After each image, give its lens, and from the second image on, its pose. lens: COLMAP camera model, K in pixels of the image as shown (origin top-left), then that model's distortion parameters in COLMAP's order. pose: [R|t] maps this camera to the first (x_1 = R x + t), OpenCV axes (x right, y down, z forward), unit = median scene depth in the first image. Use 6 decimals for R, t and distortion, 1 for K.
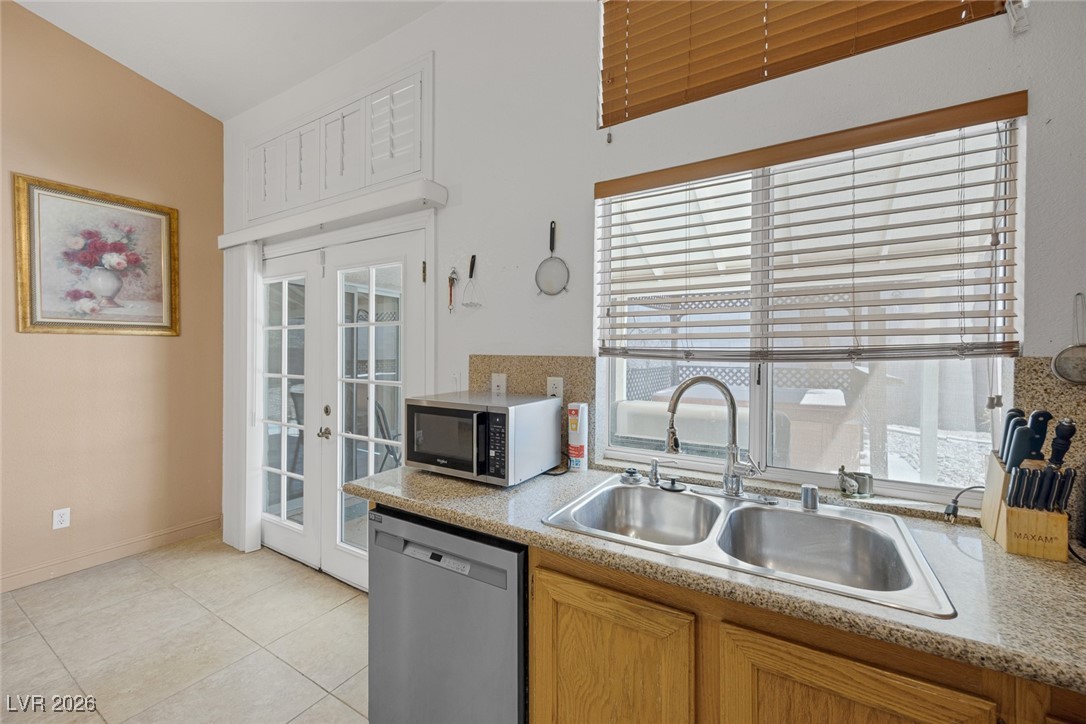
lens RADIAL K [[430.0, 0, 548.2], [0, 430.0, 356.5], [0, 0, 1]] dist [-0.004568, 0.000447]
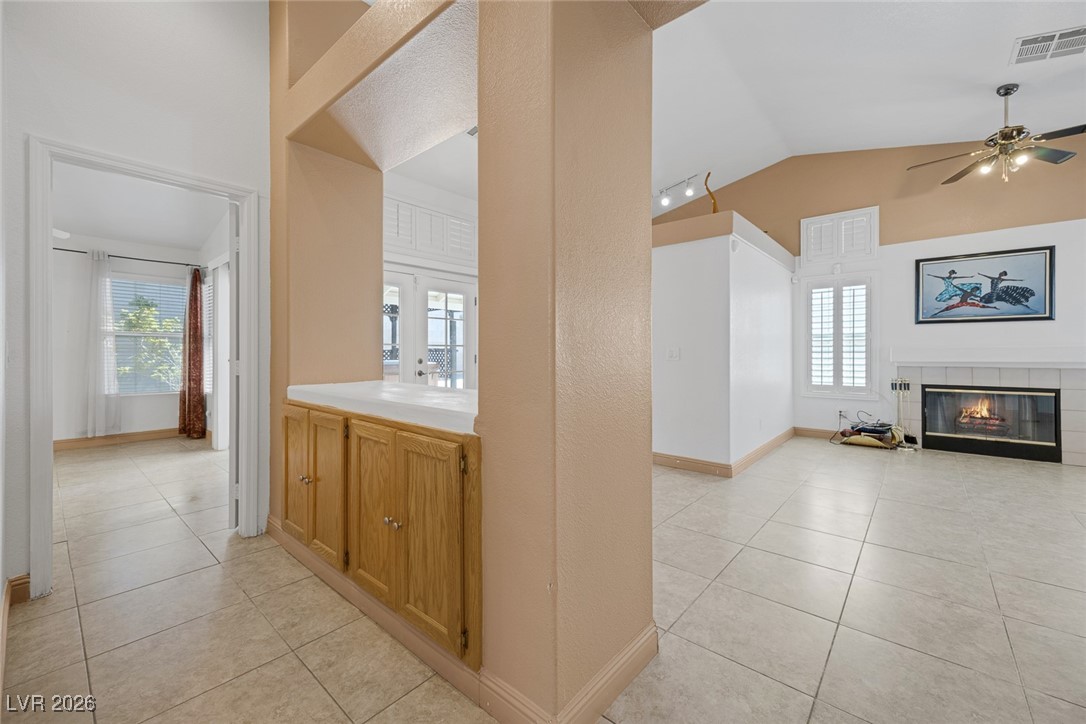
lens RADIAL K [[430.0, 0, 538.6], [0, 430.0, 353.4], [0, 0, 1]] dist [-0.004568, 0.000447]
pose [[0.196822, -0.012413, 0.980361, -3.346043], [0.009235, 0.999899, 0.010806, 0.111067], [-0.980396, 0.006927, 0.196916, 0.140926]]
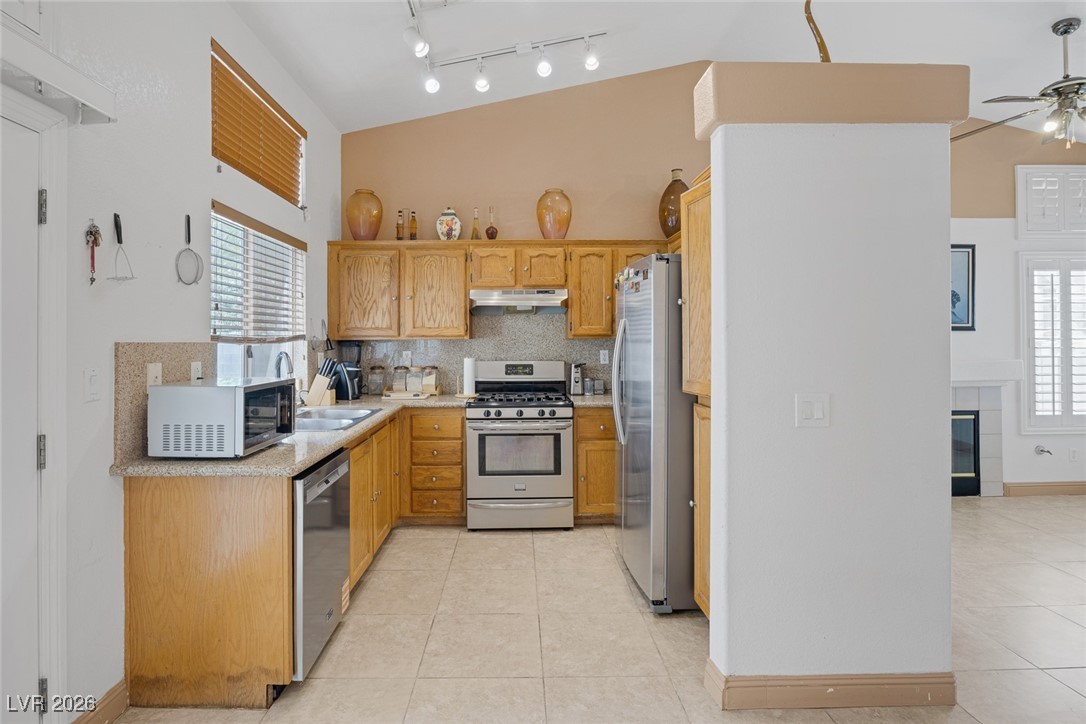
lens RADIAL K [[540.0, 0, 521.6], [0, 540.0, 338.7], [0, 0, 1]] dist [-0.015141, 0.000314]
pose [[-0.515303, -0.004236, 0.856998, -1.545255], [0.005921, 0.999946, 0.008503, -0.017352], [-0.856988, 0.009456, -0.515250, 0.979458]]
